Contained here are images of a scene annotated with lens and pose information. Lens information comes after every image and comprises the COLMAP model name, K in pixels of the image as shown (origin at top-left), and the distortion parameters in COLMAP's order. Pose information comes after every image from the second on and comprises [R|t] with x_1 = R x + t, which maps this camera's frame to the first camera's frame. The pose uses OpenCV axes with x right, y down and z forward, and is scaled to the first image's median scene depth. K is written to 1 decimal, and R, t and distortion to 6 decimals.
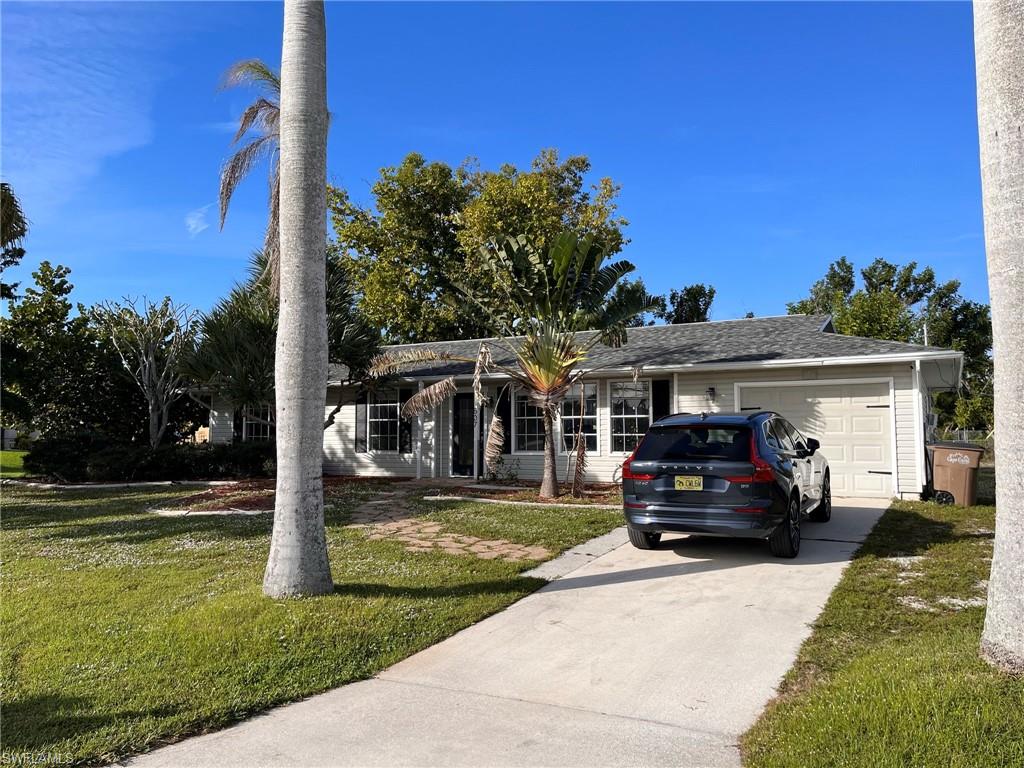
lens RADIAL K [[763.6, 0, 514.1], [0, 763.6, 387.6], [0, 0, 1]] dist [0.065854, -0.094525]
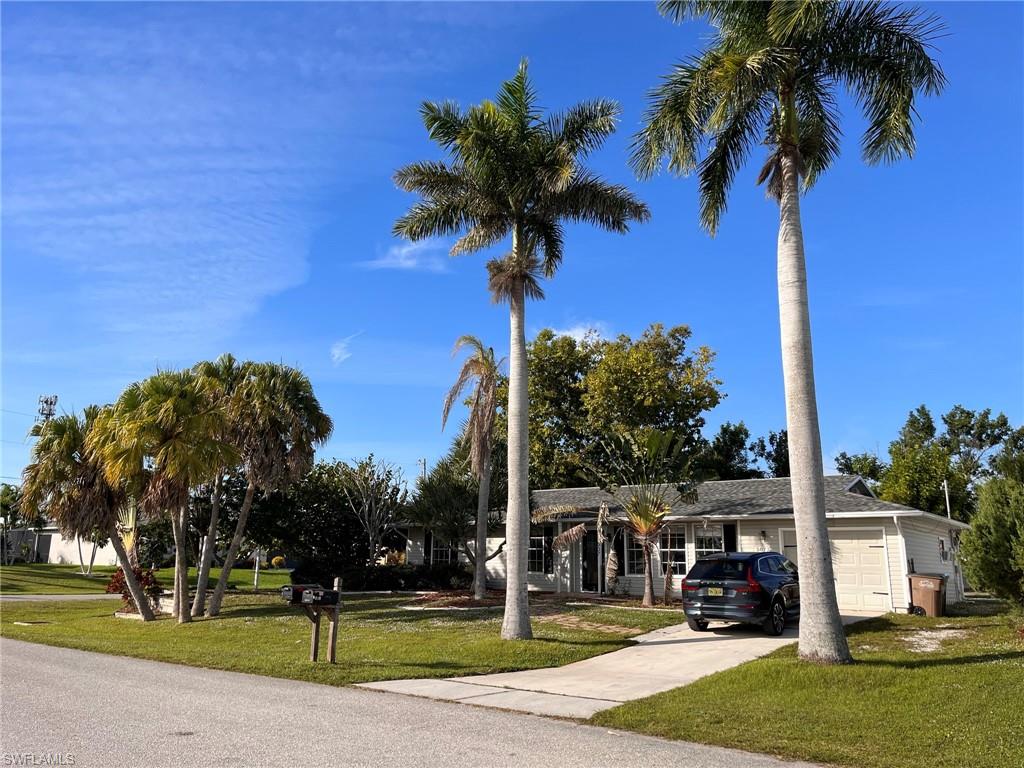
lens RADIAL K [[763.6, 0, 514.1], [0, 763.6, 387.6], [0, 0, 1]] dist [0.065854, -0.094525]
pose [[0.987675, -0.021080, -0.155091, 0.023372], [-0.003376, 0.987789, -0.155760, -0.037997], [0.156481, 0.154364, 0.975544, -0.508037]]
